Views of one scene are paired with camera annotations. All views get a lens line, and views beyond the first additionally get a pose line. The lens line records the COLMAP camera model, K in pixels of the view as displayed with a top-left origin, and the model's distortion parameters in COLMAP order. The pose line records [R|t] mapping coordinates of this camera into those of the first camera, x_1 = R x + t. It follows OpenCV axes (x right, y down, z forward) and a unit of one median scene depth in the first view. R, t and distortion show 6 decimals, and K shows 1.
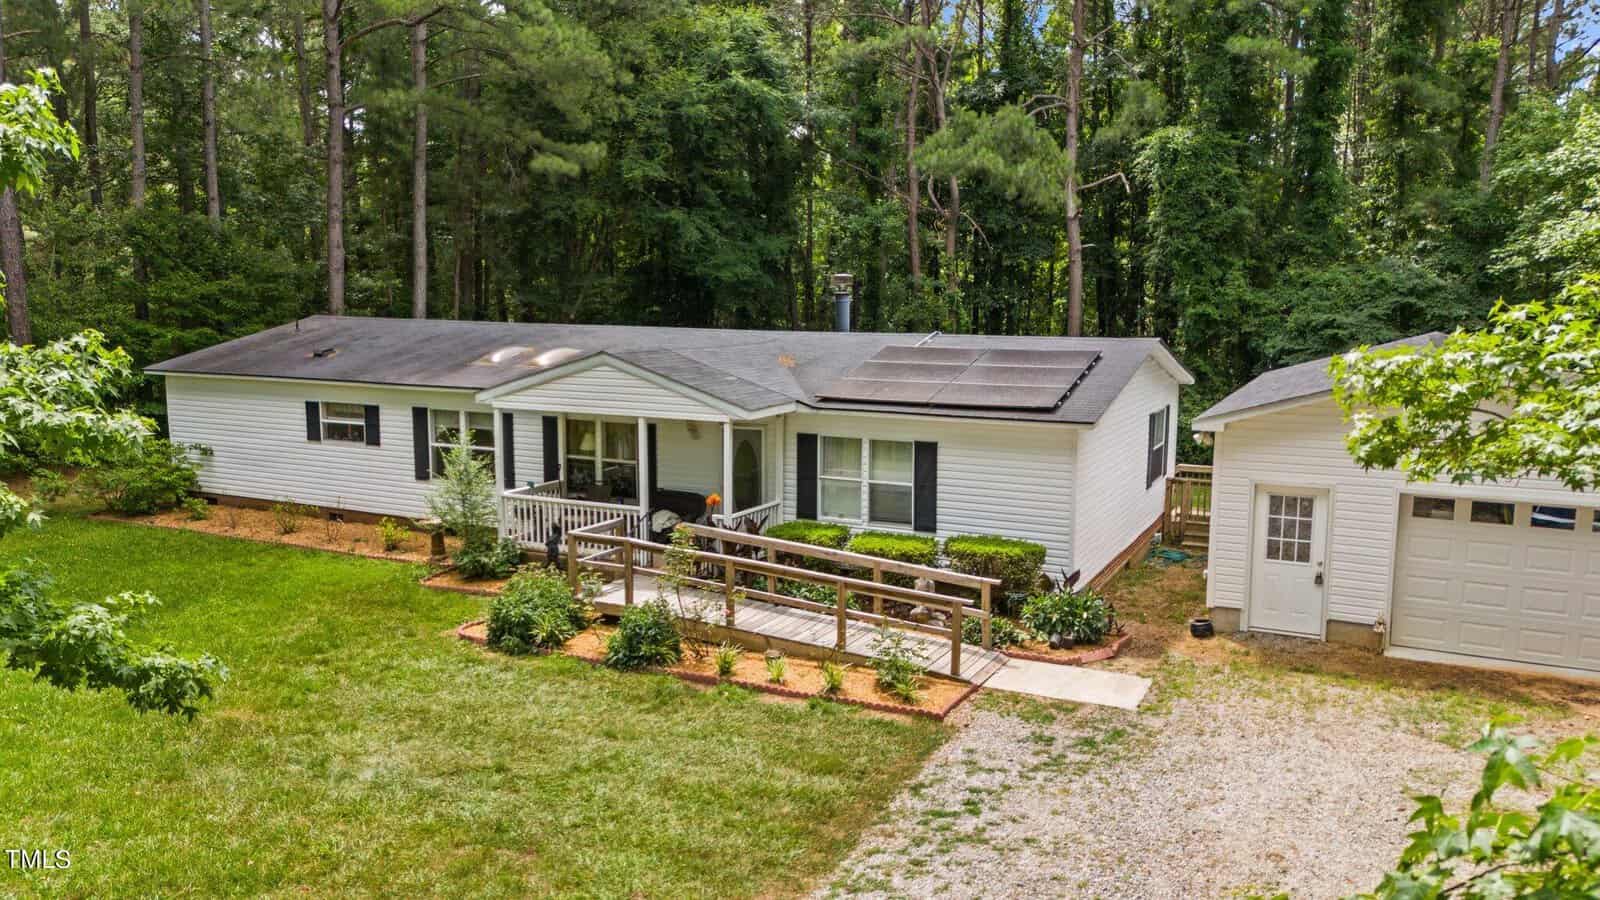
lens RADIAL K [[1263.2, 0, 789.5], [0, 1263.2, 423.7], [0, 0, 1]] dist [0.058080, -0.027763]
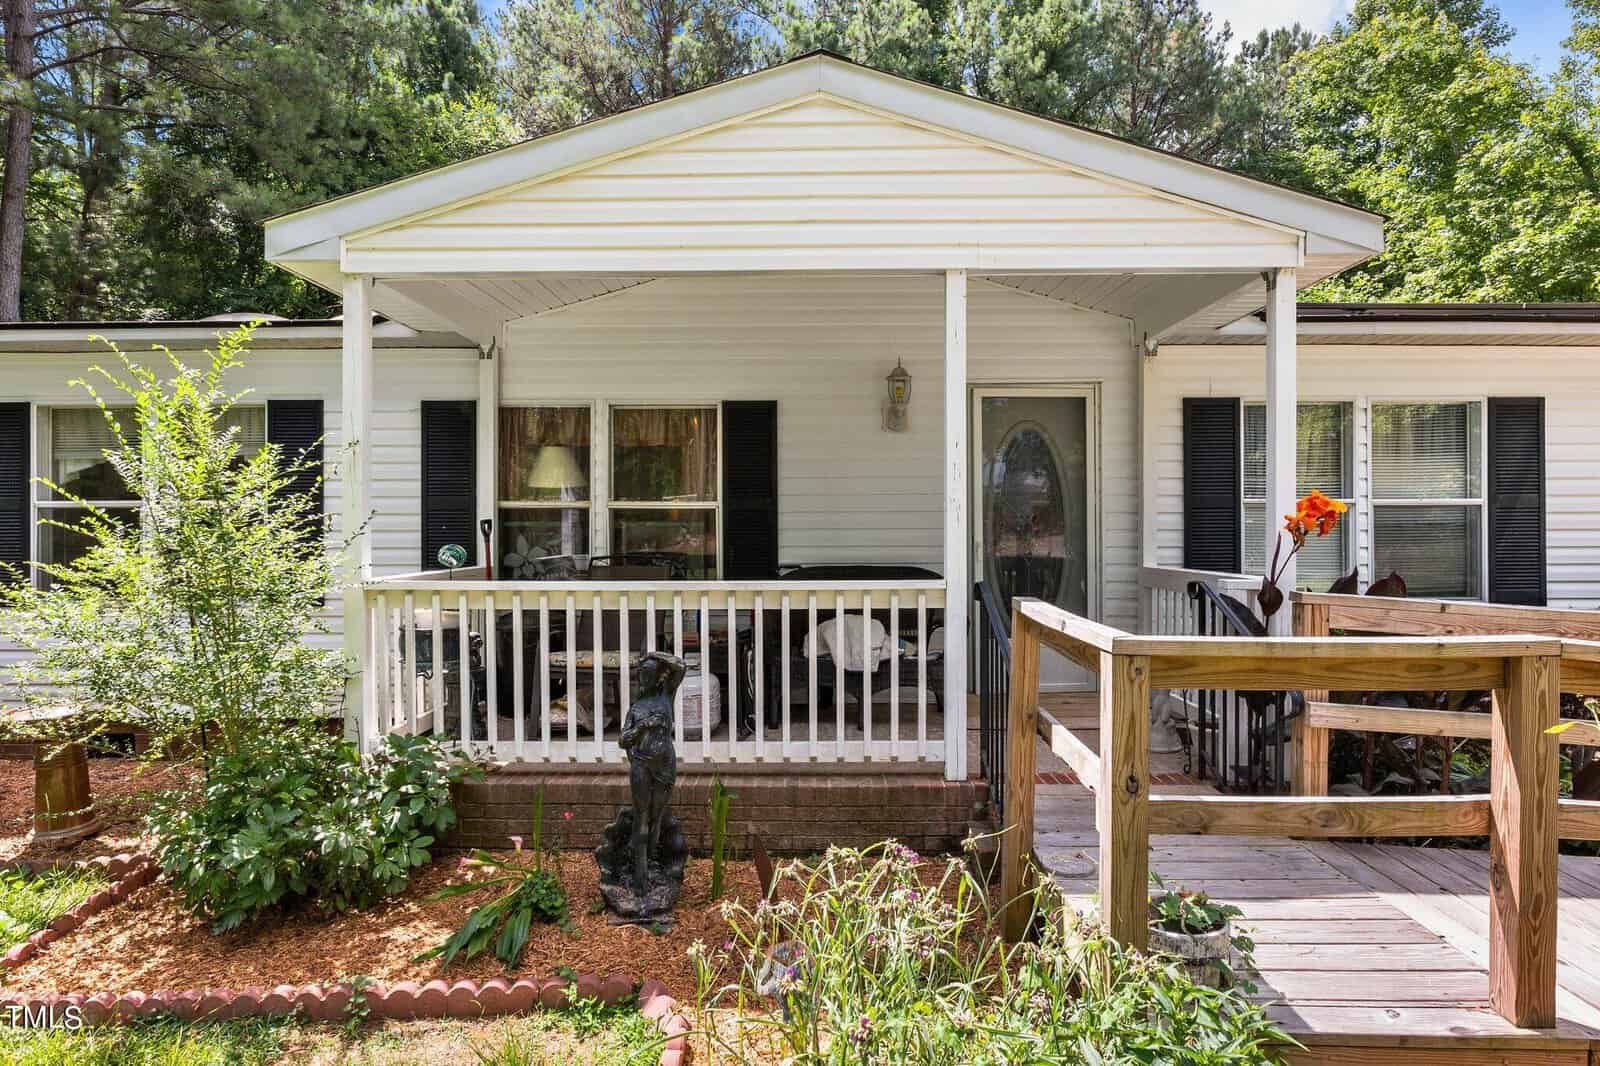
lens RADIAL K [[839.9, 0, 806.7], [0, 839.9, 532.9], [0, 0, 1]] dist [0.001533, 0.000028]
pose [[0.887618, -0.008870, 0.460494, -0.237927], [0.057134, 0.994213, -0.090977, 0.070892], [-0.457022, 0.107063, 0.882988, 0.829625]]
